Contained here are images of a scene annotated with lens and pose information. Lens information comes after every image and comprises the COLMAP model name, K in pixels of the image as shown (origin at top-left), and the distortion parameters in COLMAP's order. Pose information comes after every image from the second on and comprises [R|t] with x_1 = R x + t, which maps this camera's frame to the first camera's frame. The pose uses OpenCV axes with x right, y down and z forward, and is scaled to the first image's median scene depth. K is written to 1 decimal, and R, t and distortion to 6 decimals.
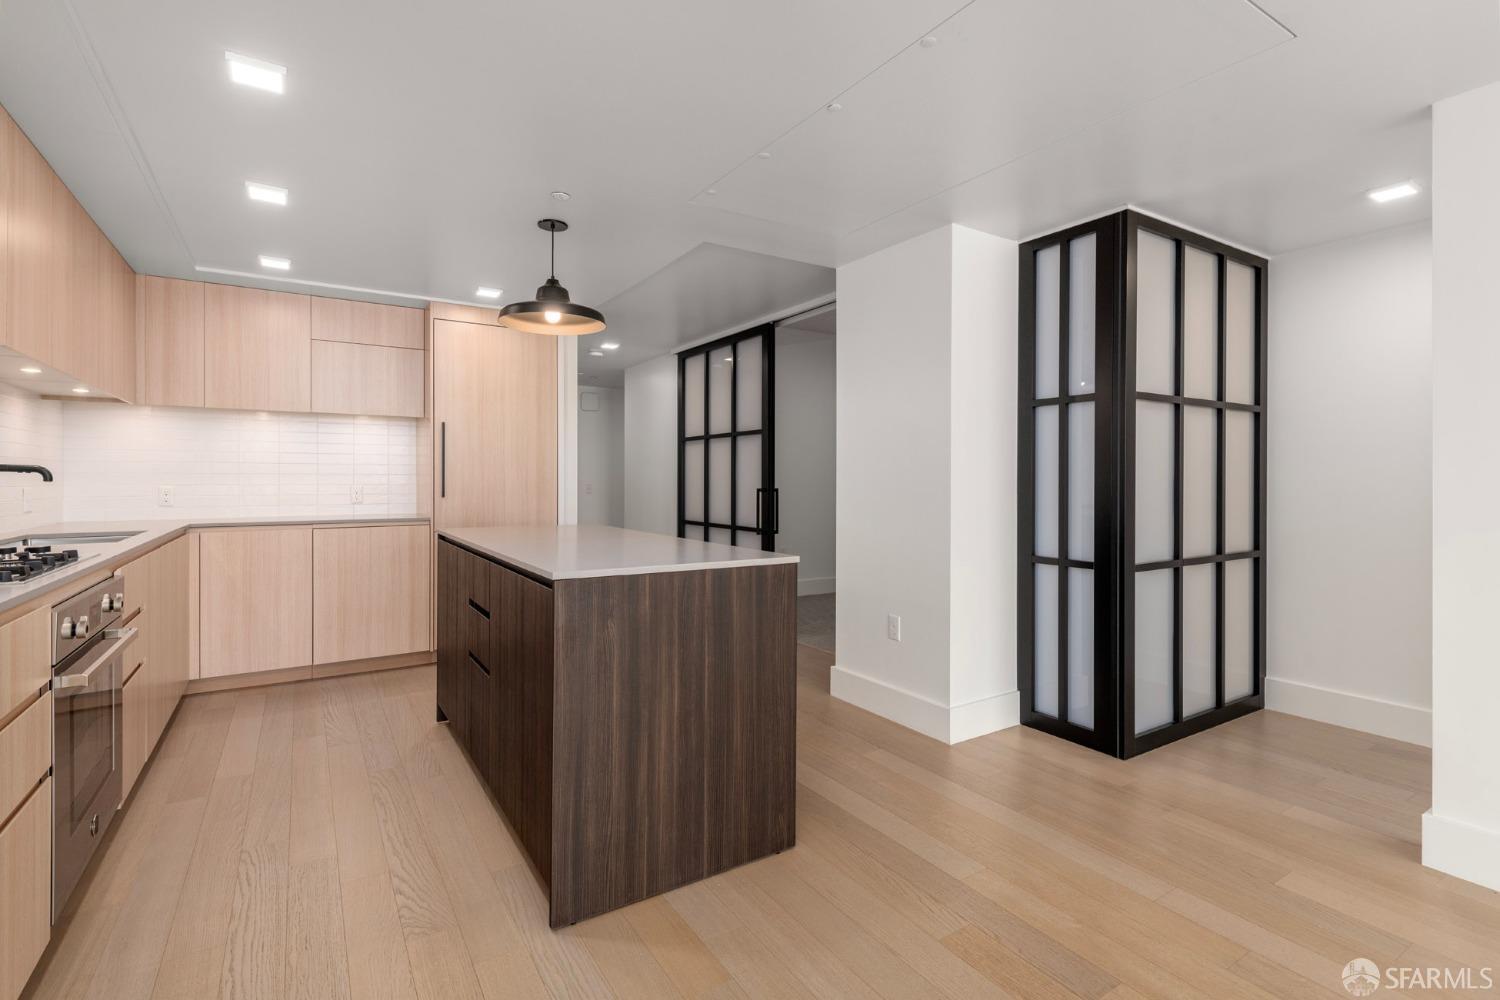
lens RADIAL K [[706.2, 0, 750.0], [0, 706.2, 500.0], [0, 0, 1]] dist [0.002264, -0.000539]
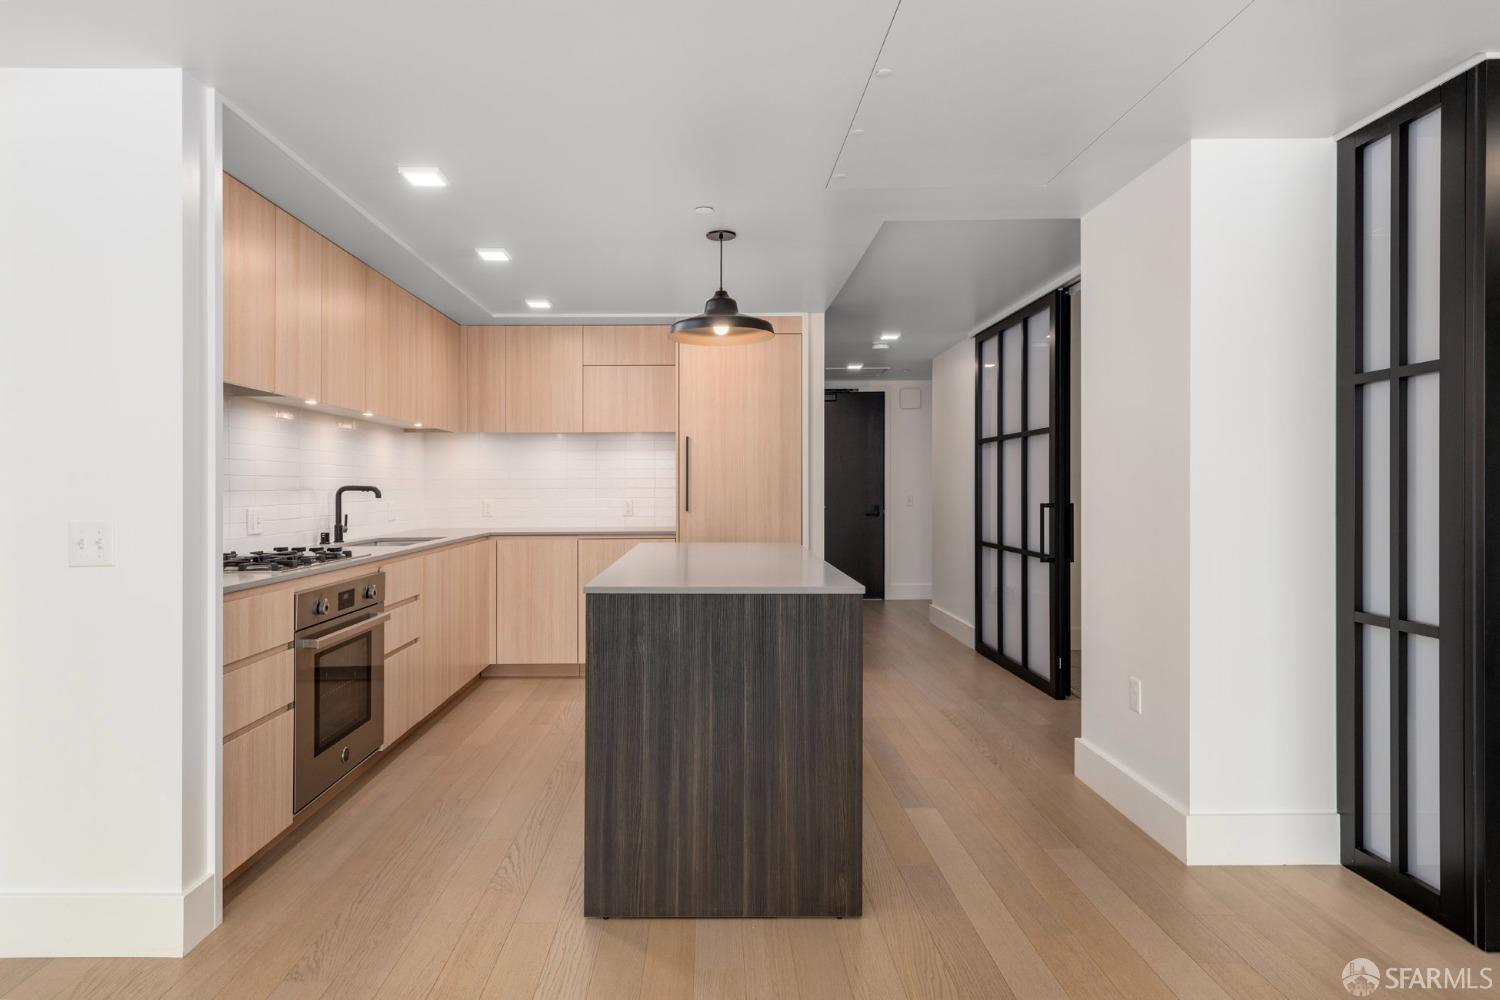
lens RADIAL K [[853.5, 0, 698.1], [0, 853.5, 504.7], [0, 0, 1]] dist [0.024561, -0.022757]
pose [[0.834946, 0.005655, -0.550304, 0.340370], [-0.009220, 0.999951, -0.003714, -0.011947], [0.550255, 0.008175, 0.834956, -0.003081]]
